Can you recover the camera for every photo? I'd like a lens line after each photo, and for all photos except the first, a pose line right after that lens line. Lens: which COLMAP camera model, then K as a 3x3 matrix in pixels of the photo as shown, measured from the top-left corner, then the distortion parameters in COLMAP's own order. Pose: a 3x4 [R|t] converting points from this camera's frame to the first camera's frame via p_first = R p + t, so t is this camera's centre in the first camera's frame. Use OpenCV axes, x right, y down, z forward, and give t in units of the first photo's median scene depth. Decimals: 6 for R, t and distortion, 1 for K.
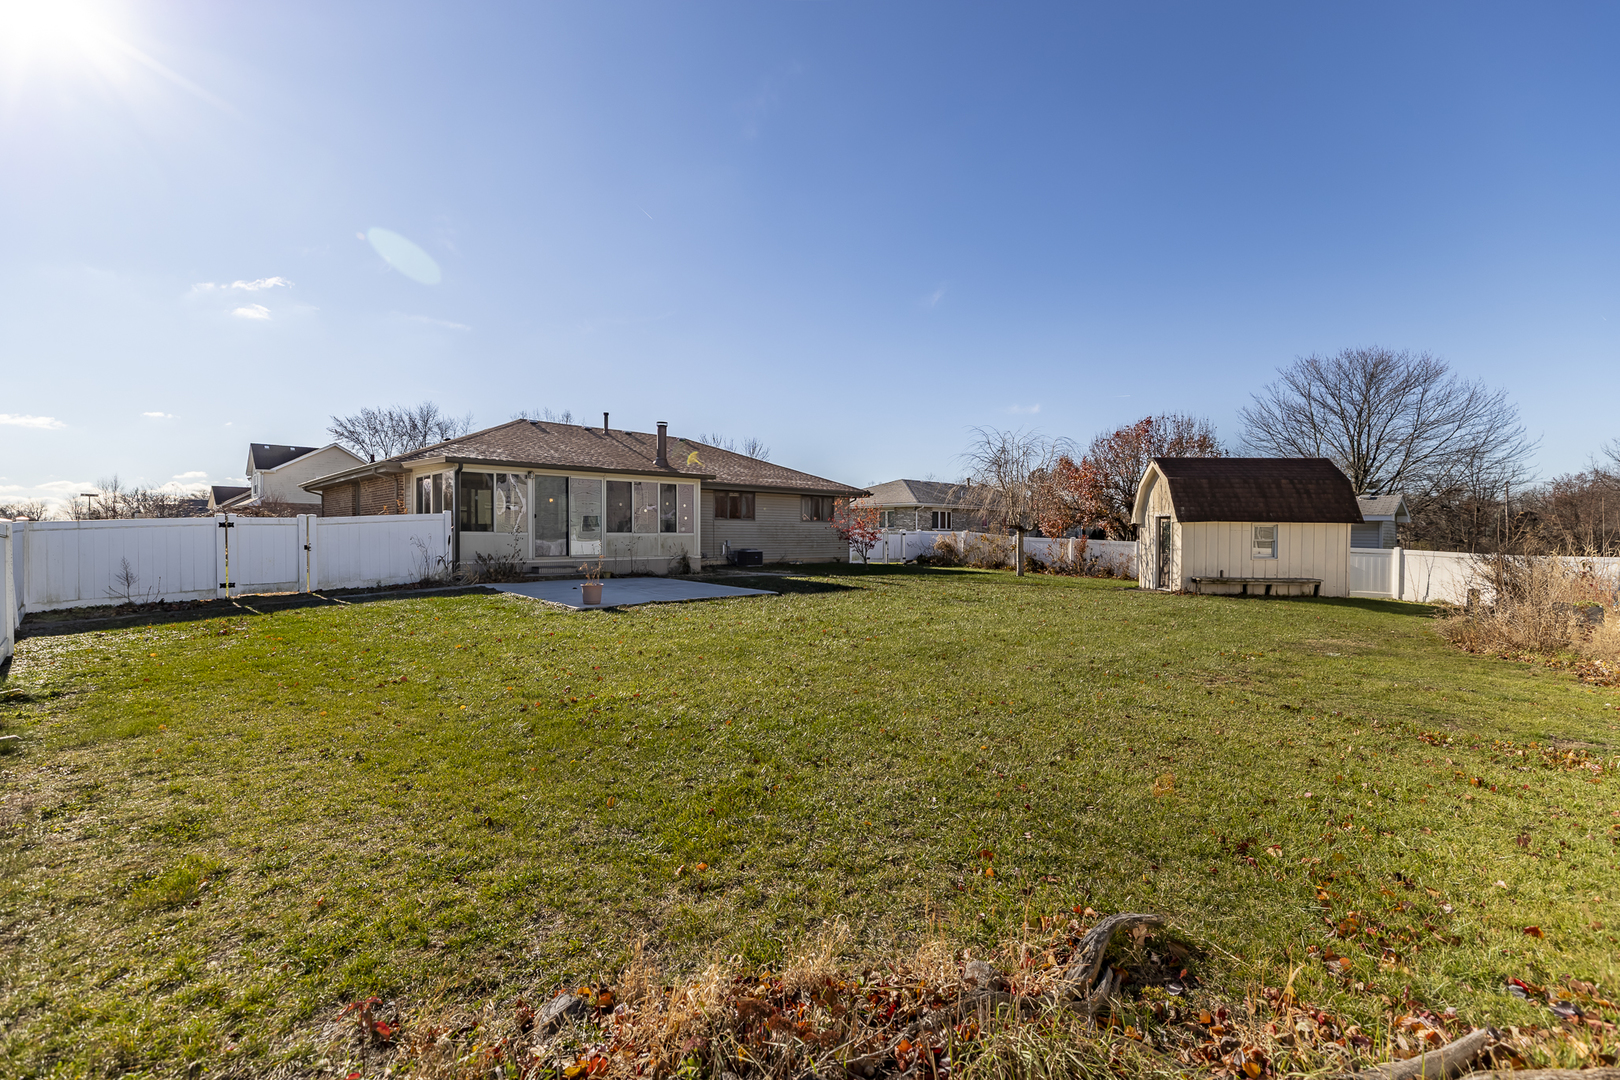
lens RADIAL K [[691.6, 0, 810.3], [0, 691.6, 538.0], [0, 0, 1]] dist [0.003928, -0.000095]
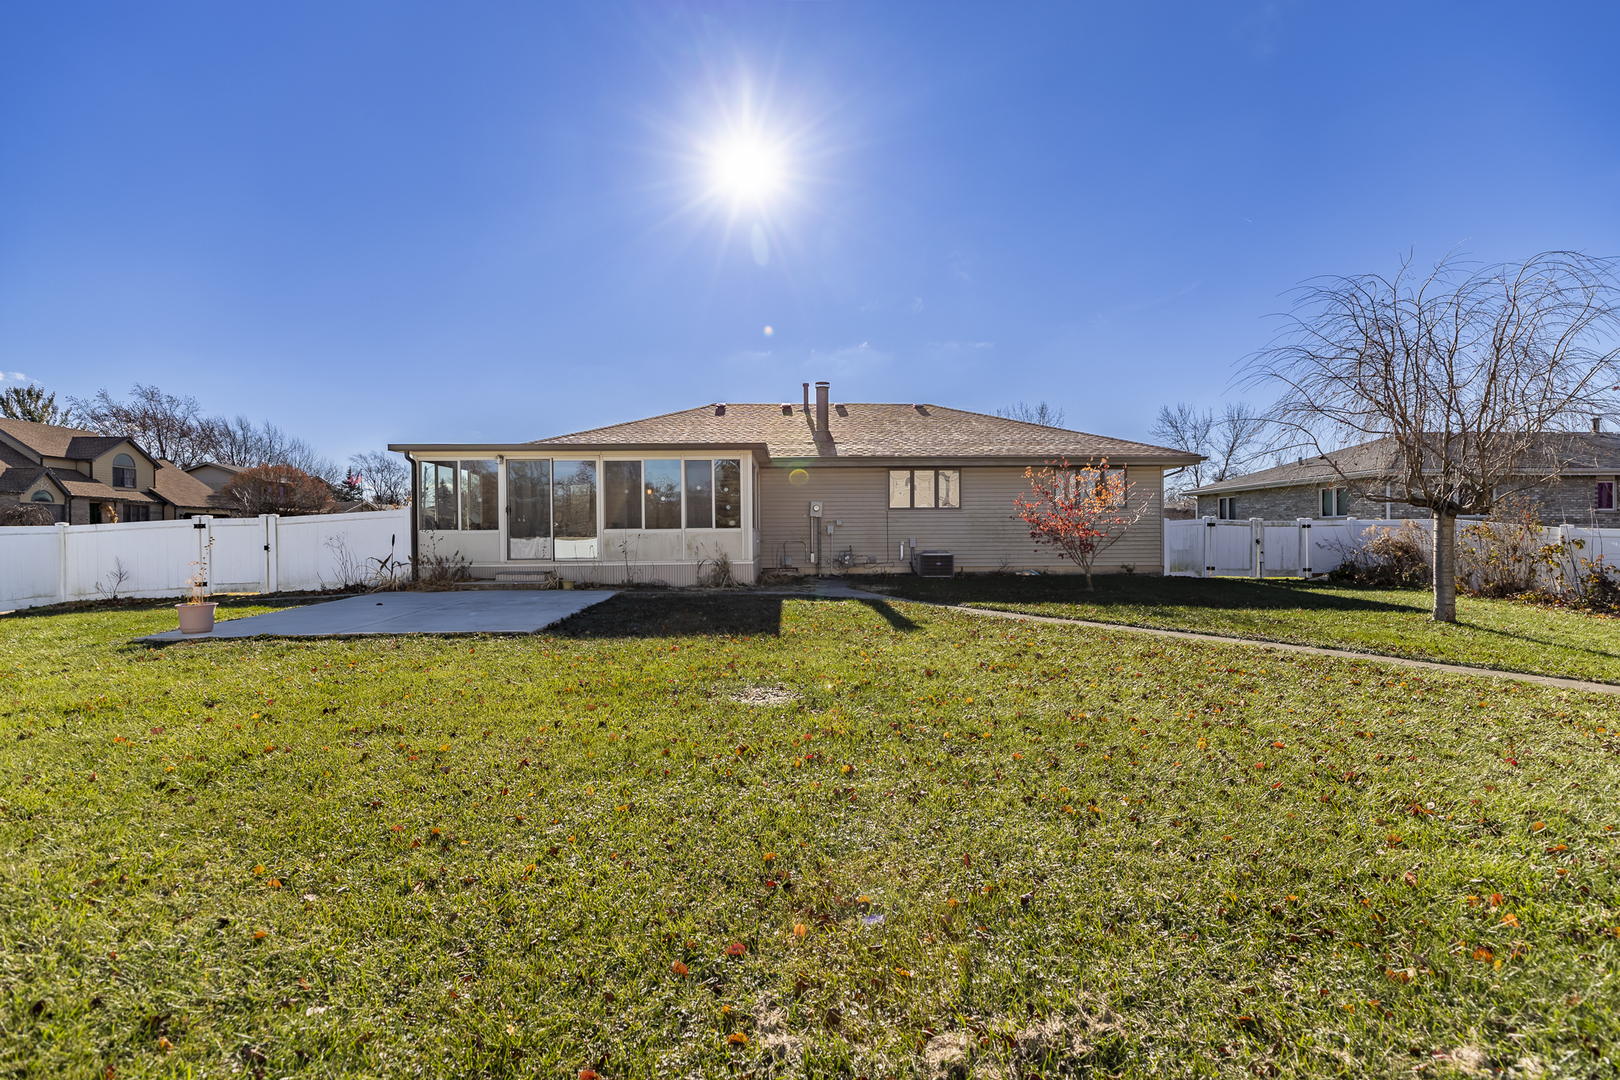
lens RADIAL K [[691.6, 0, 806.8], [0, 691.6, 534.7], [0, 0, 1]] dist [0.003928, -0.000095]
pose [[0.763589, -0.011295, -0.645604, 0.420528], [0.006737, 0.999932, -0.009525, 0.008192], [0.645667, 0.002924, 0.763613, 0.639309]]
